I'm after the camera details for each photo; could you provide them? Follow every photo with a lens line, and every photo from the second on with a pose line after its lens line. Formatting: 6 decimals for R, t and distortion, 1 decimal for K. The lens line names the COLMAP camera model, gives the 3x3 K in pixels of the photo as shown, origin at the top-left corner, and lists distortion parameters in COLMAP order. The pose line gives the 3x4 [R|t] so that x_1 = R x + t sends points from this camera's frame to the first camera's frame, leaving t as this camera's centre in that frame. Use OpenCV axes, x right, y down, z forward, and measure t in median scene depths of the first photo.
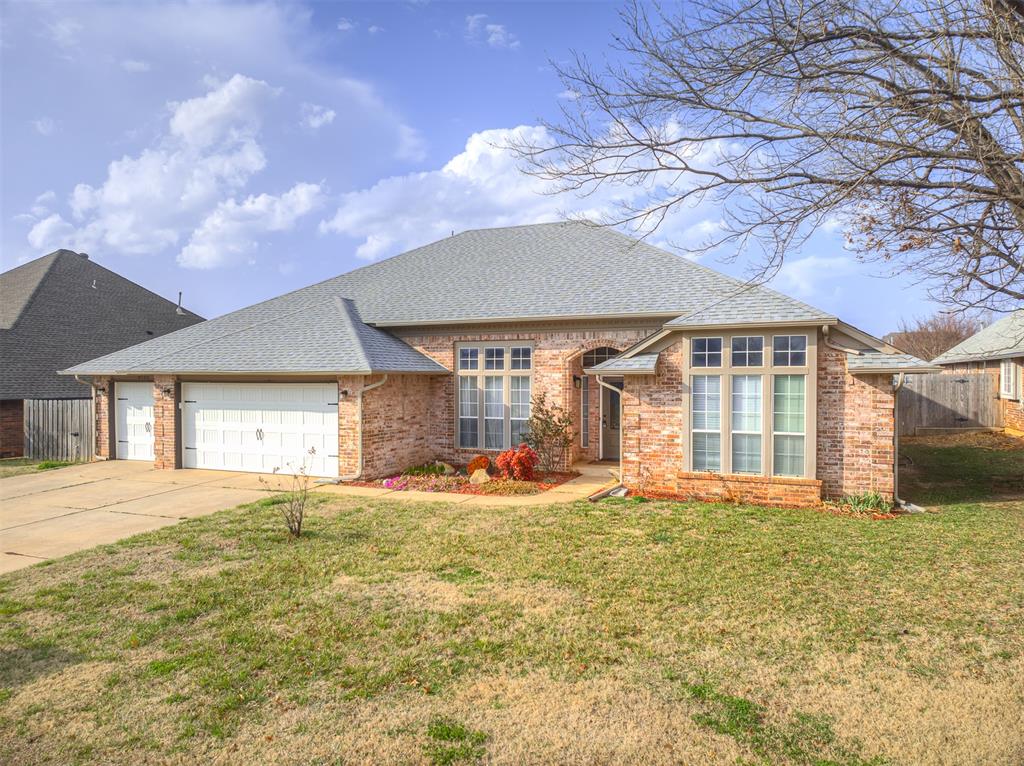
lens RADIAL K [[703.9, 0, 518.2], [0, 703.9, 386.5], [0, 0, 1]] dist [0.045214, -0.062171]
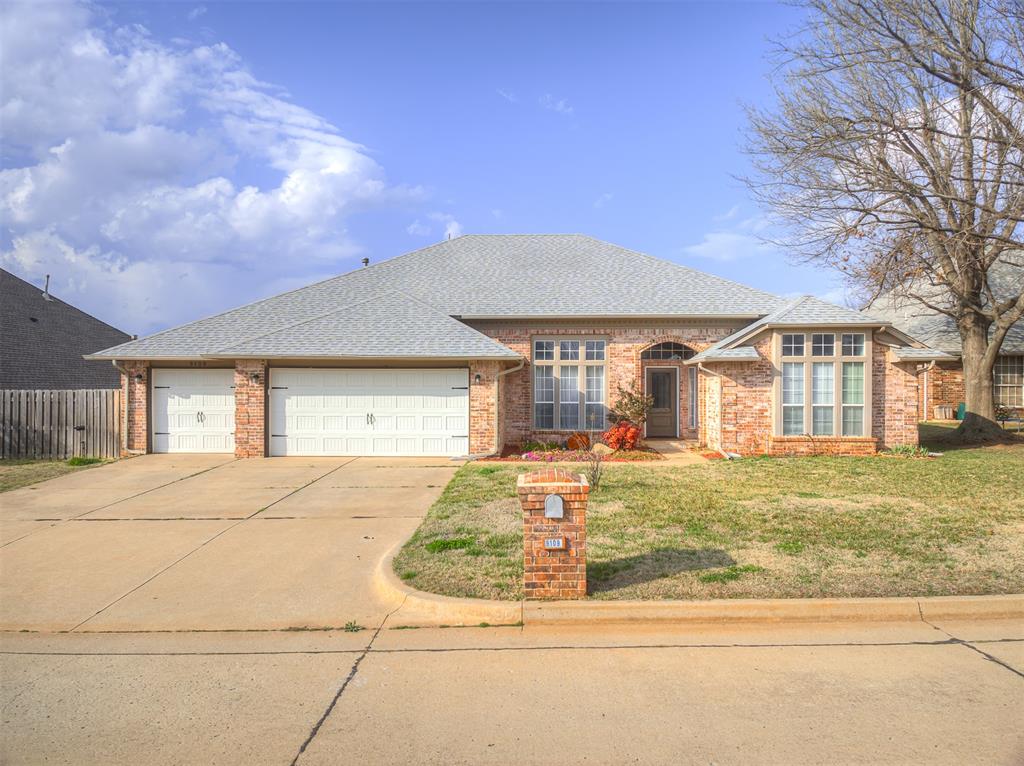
lens RADIAL K [[703.9, 0, 518.2], [0, 703.9, 386.5], [0, 0, 1]] dist [0.045214, -0.062171]
pose [[0.931341, 0.003559, 0.364132, -0.648914], [0.002855, 0.999850, -0.017075, 0.047022], [-0.364138, 0.016942, 0.931191, -0.036643]]
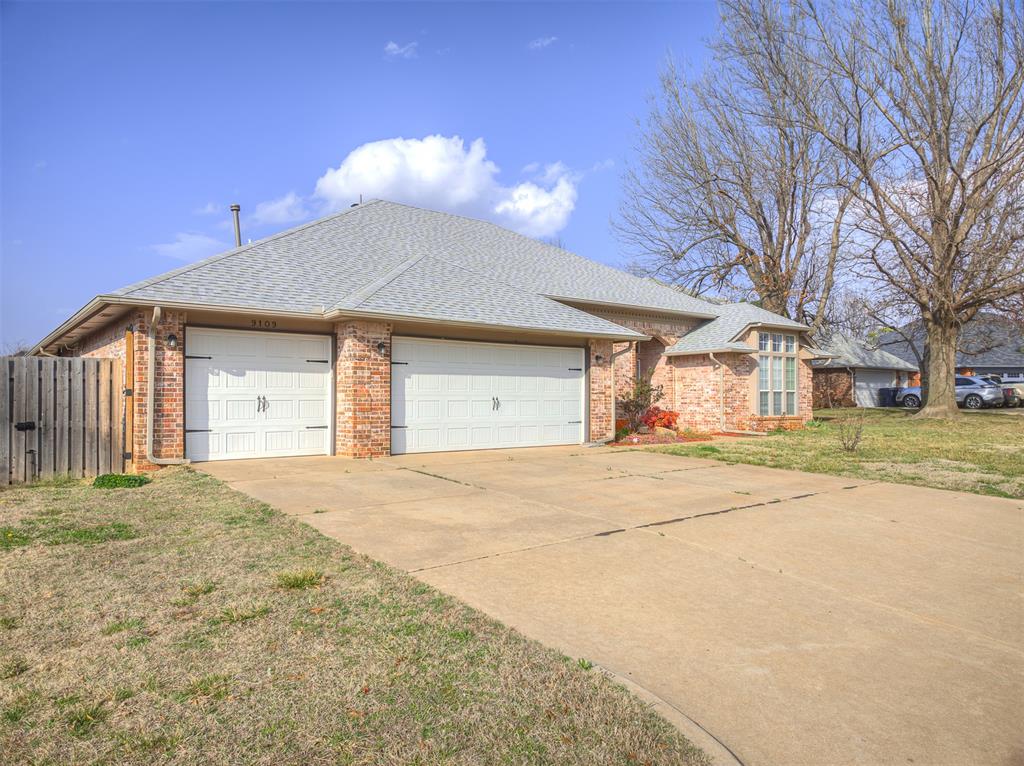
lens RADIAL K [[703.9, 0, 518.2], [0, 703.9, 386.5], [0, 0, 1]] dist [0.045214, -0.062171]
pose [[0.471386, 0.020557, 0.881687, -1.329479], [0.016823, 0.999337, -0.032294, 0.090659], [-0.881766, 0.030056, 0.470728, 0.695198]]
